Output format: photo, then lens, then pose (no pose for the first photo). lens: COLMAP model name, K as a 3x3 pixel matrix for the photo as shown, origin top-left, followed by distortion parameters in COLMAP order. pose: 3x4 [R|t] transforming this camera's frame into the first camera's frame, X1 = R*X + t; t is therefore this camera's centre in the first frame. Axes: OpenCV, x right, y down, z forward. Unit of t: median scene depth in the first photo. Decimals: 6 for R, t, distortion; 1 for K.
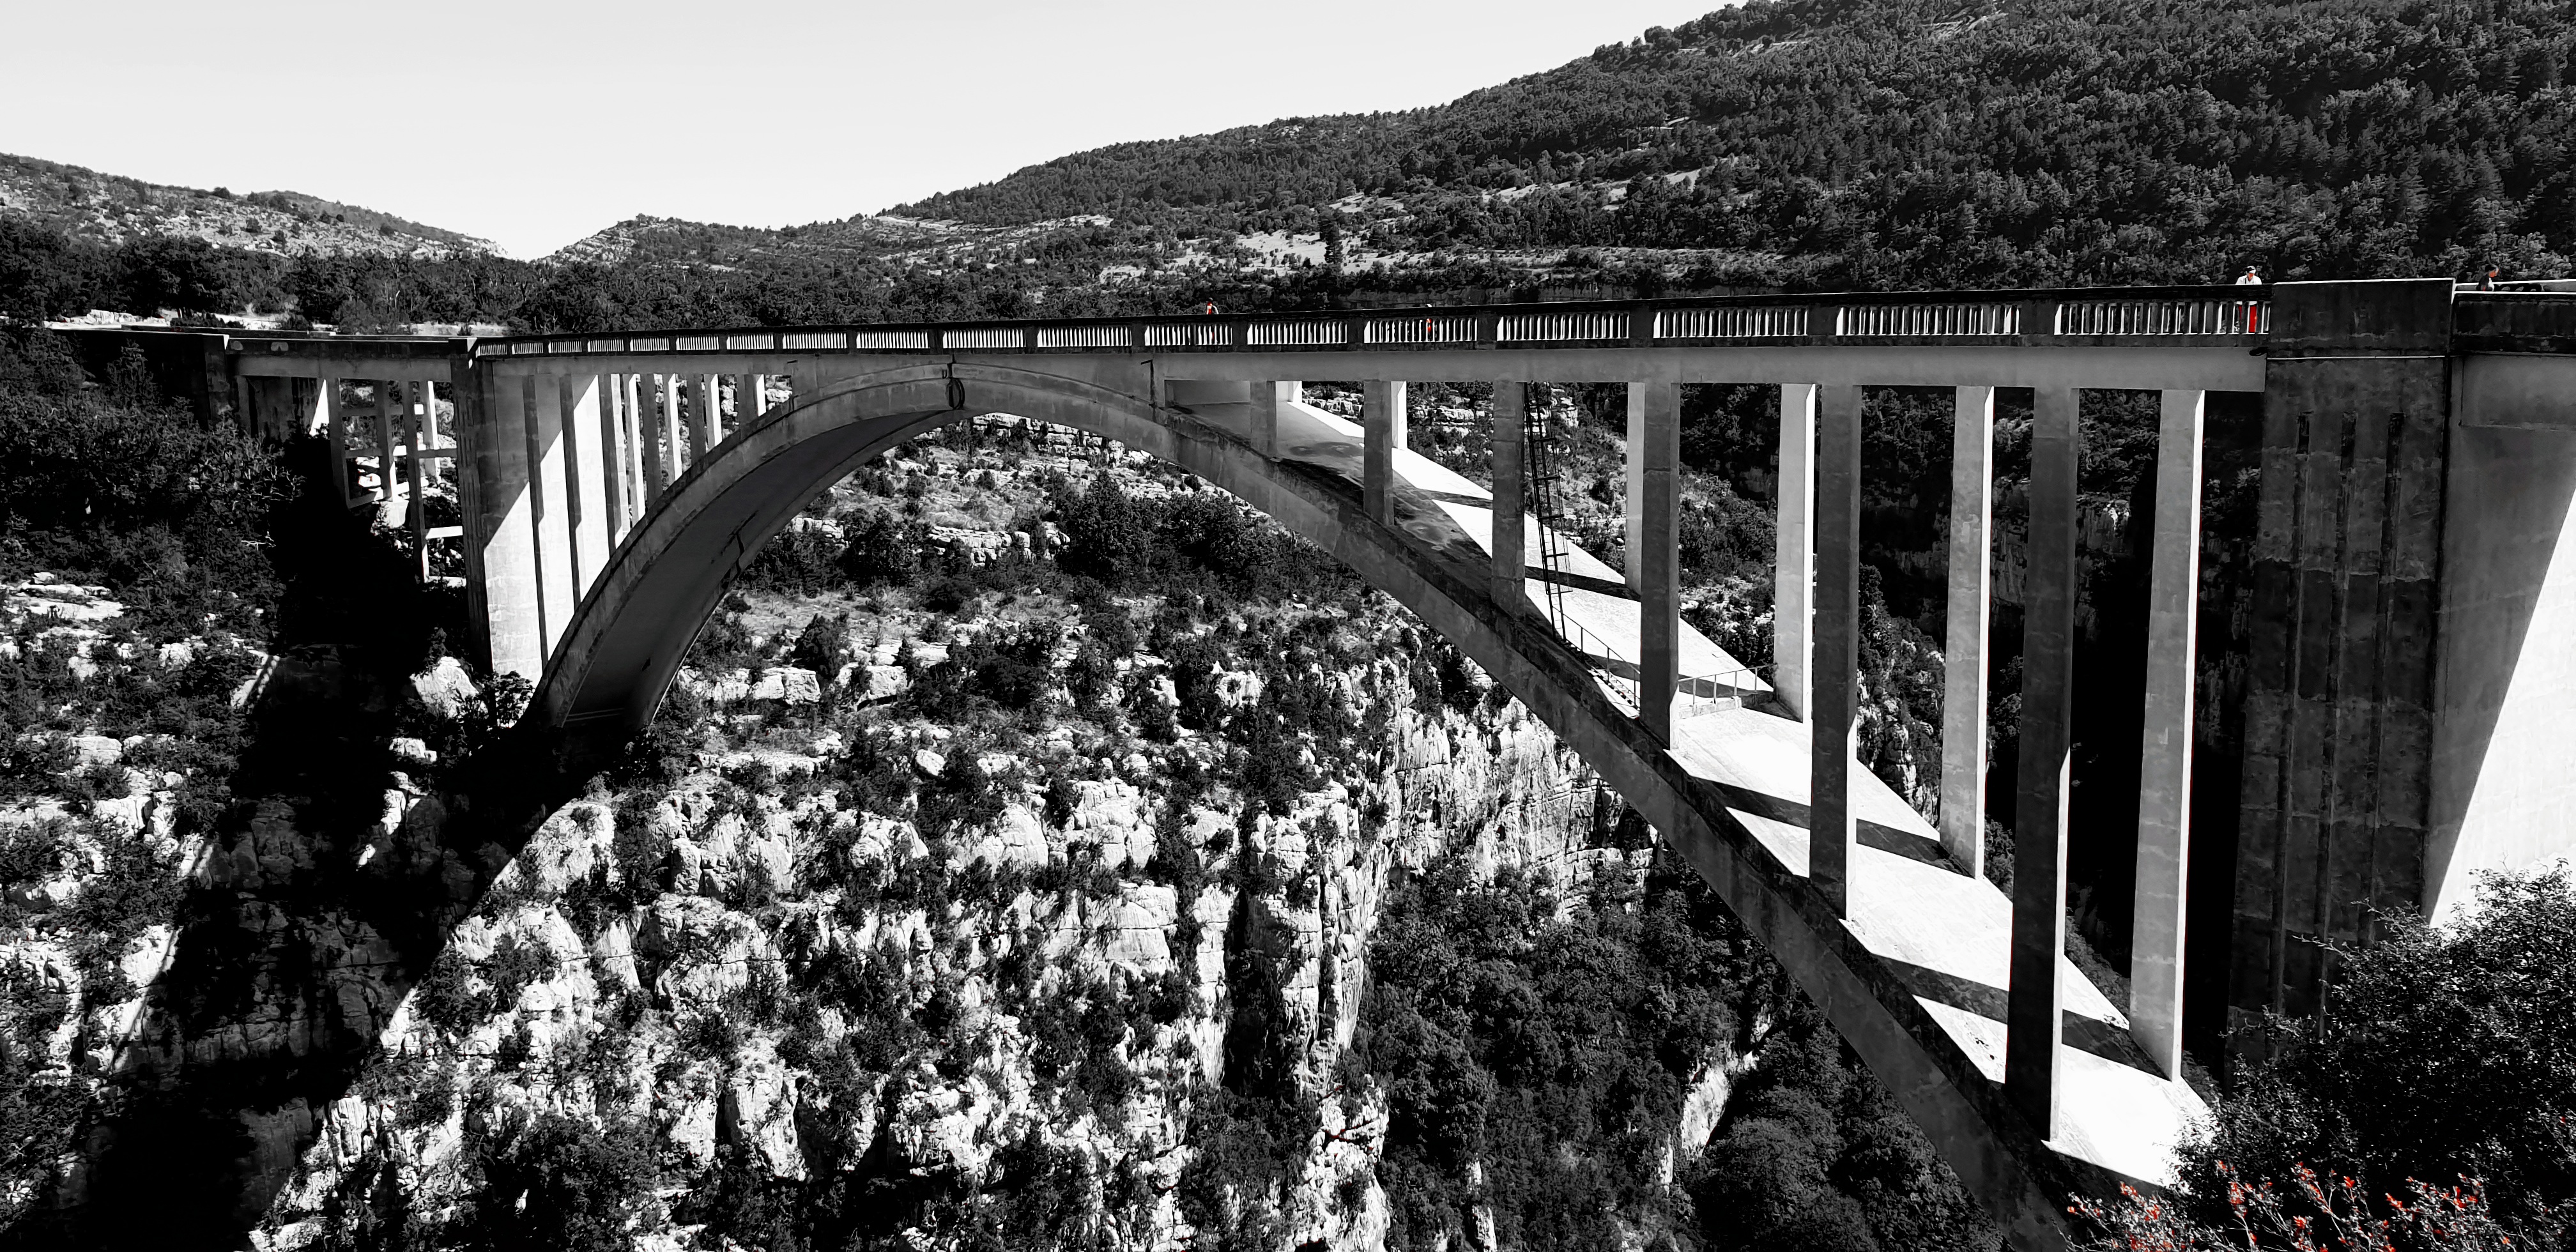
lens RADIAL K [[2032.3, 0, 1299.4], [0, 2032.3, 611.7], [0, 0, 1]] dist [0.097819, -0.206932]
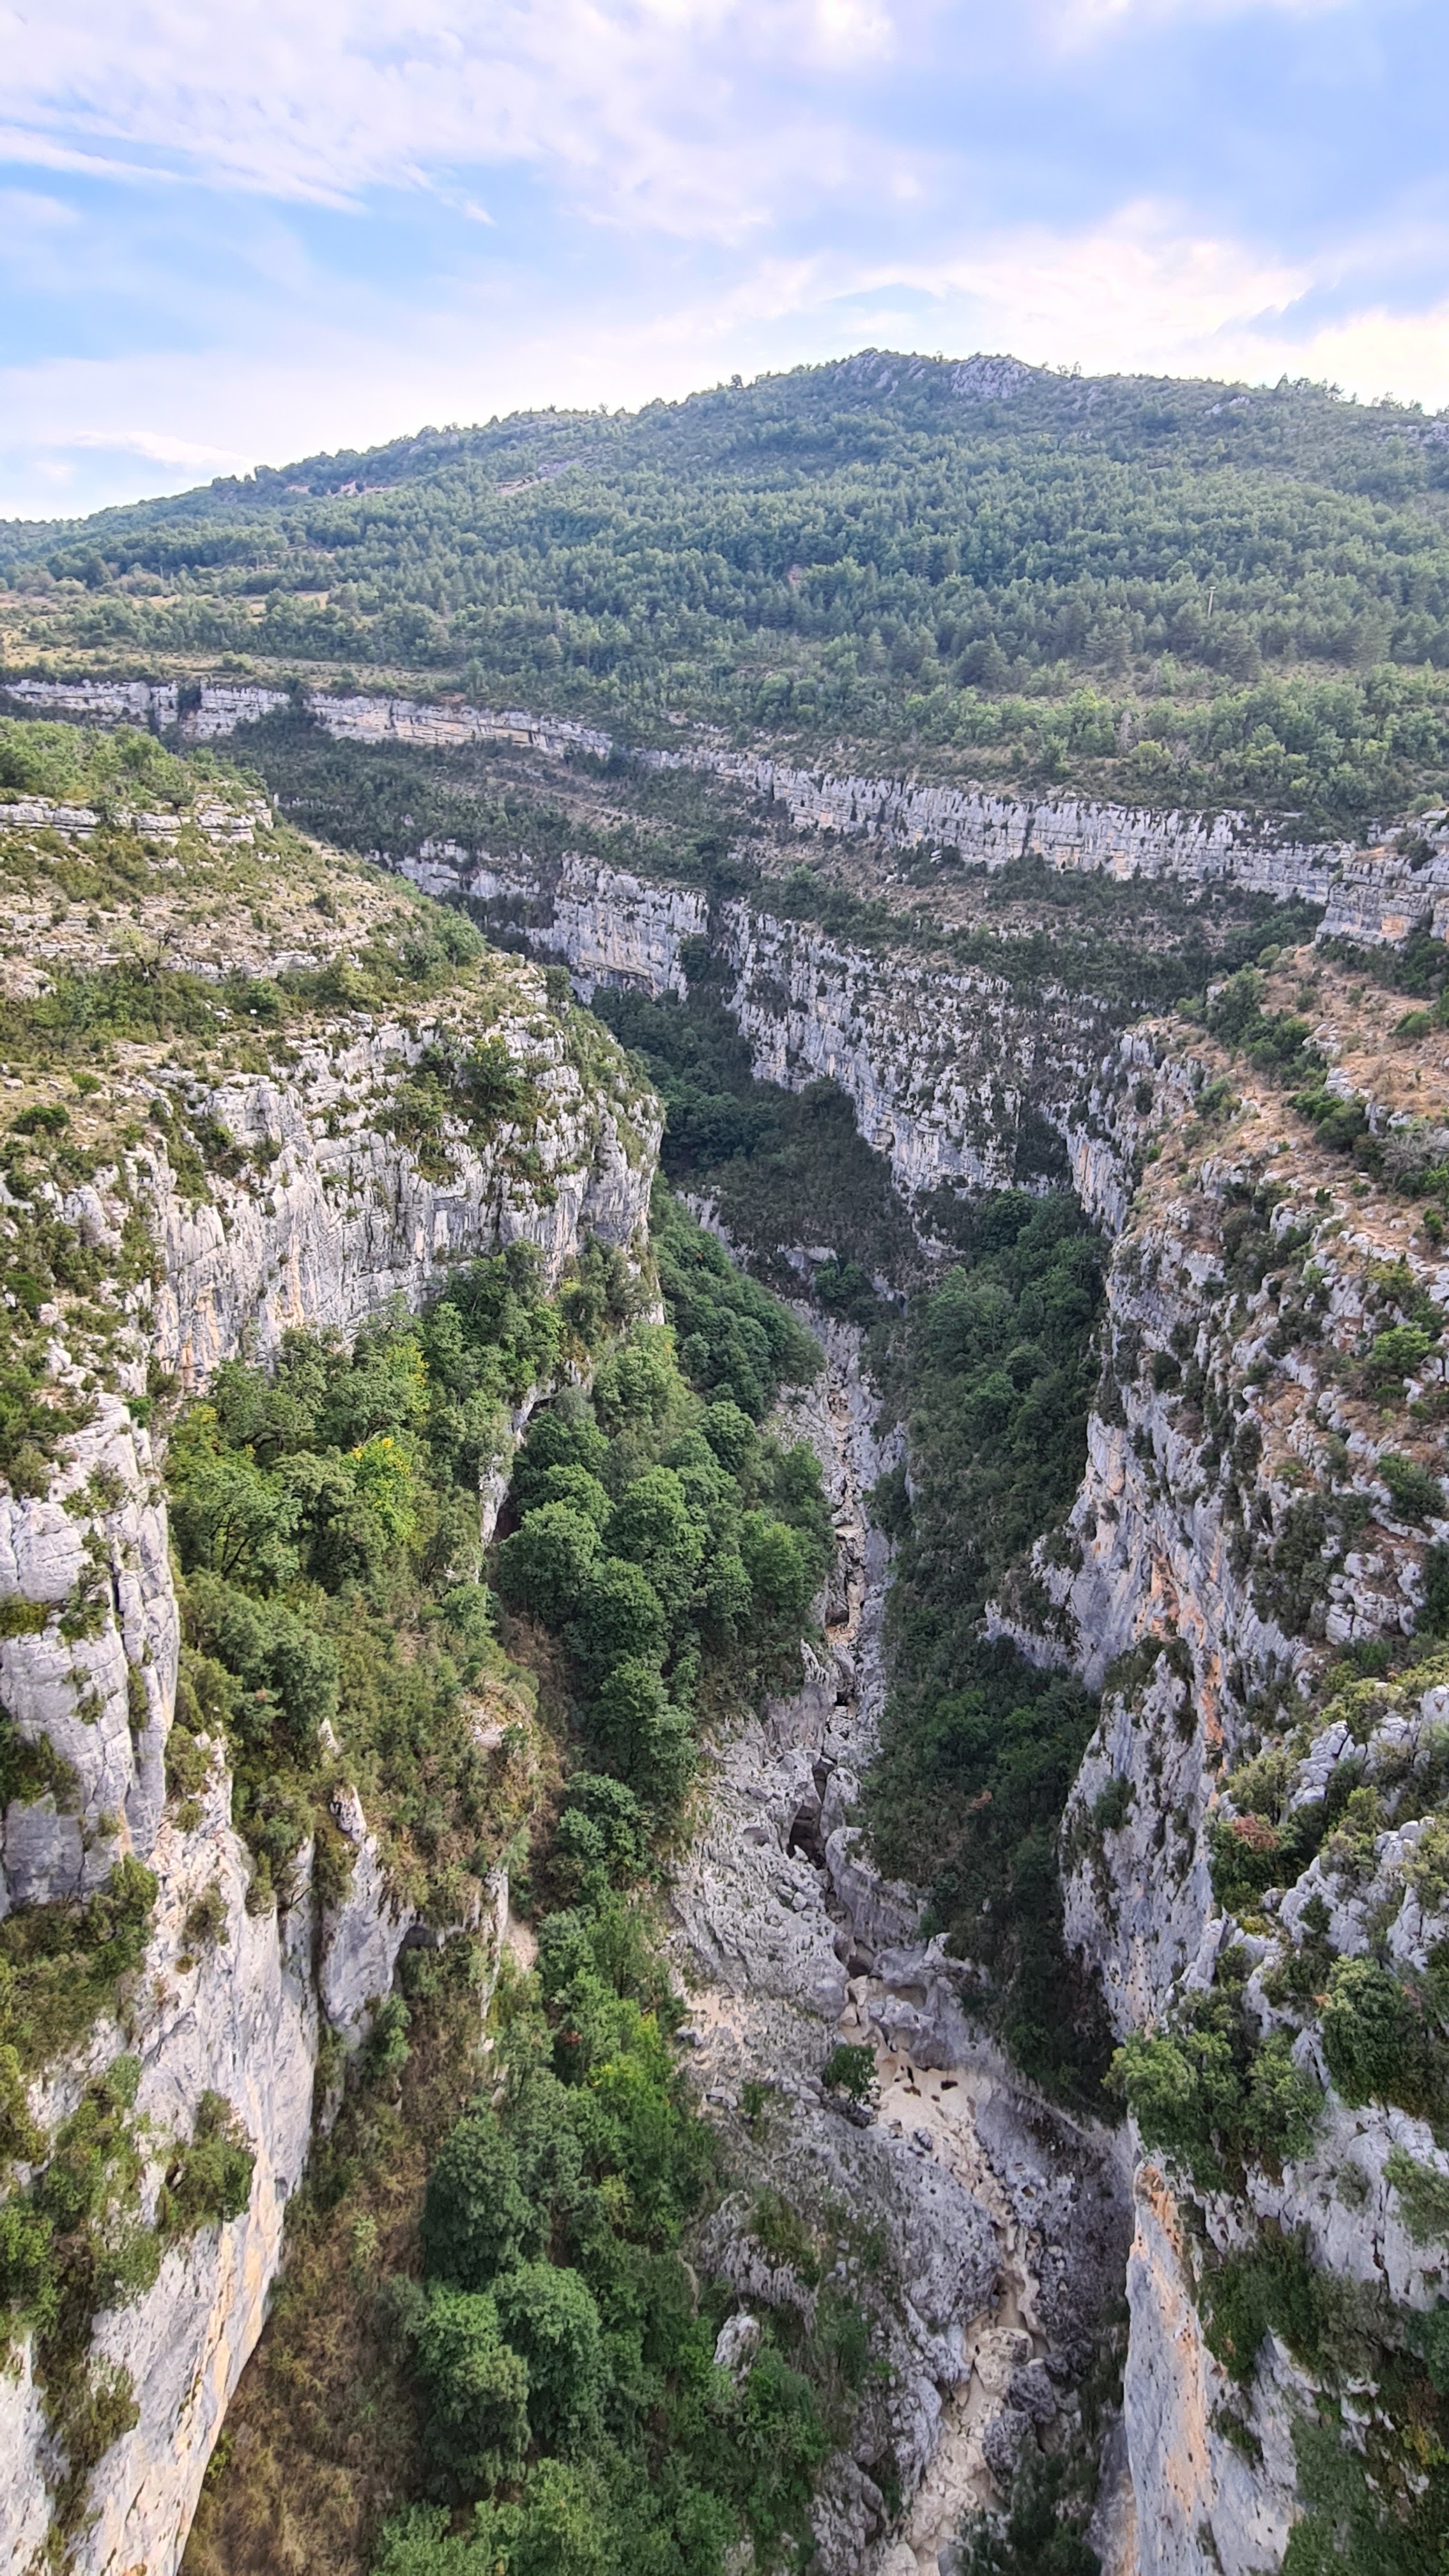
lens RADIAL K [[1372.7, 0, 715.4], [0, 1372.7, 1292.4], [0, 0, 1]] dist [0.001698, 0.000024]
pose [[0.894694, -0.134975, 0.425799, 0.009043], [0.025843, 0.967298, 0.252323, -0.080101], [-0.445932, -0.214747, 0.868924, 0.554337]]
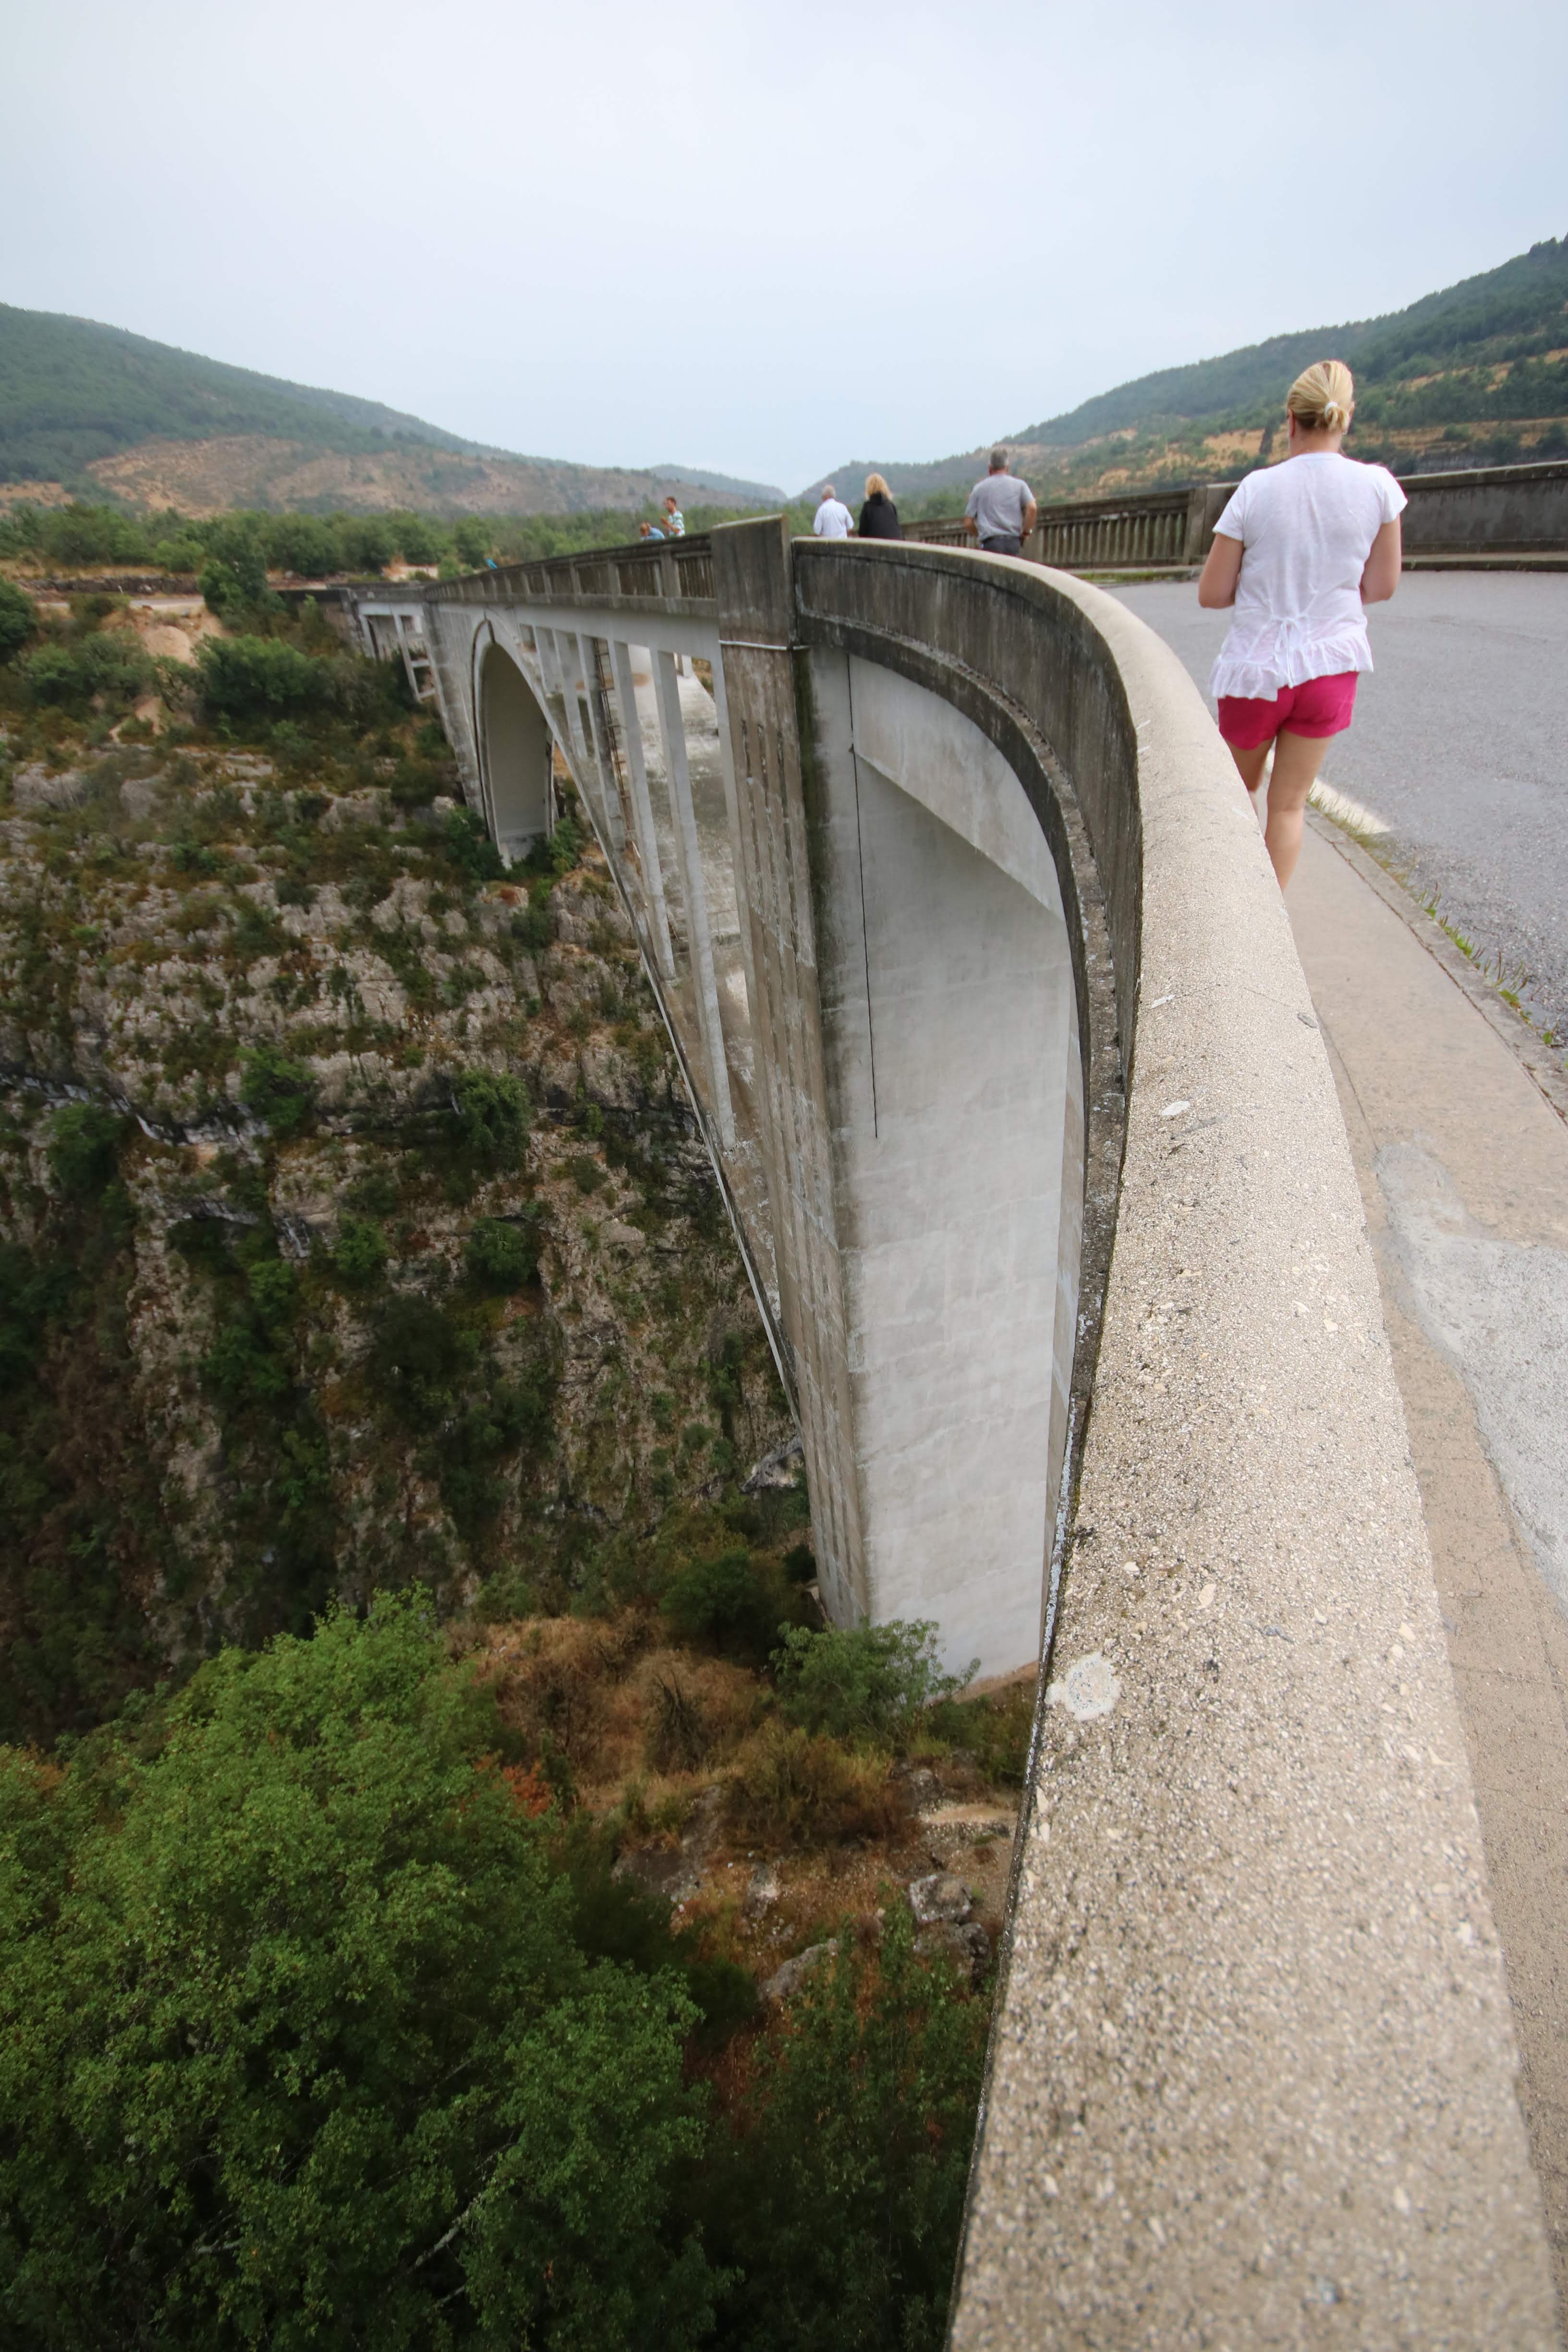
lens RADIAL K [[1085.7, 0, 792.8], [0, 1085.7, 1168.1], [0, 0, 1]] dist [-0.001236, -0.000766]
pose [[0.928193, 0.128959, -0.349039, 0.192600], [0.016566, 0.922773, 0.384988, -0.031321], [0.371731, -0.363125, 0.854375, 0.188873]]
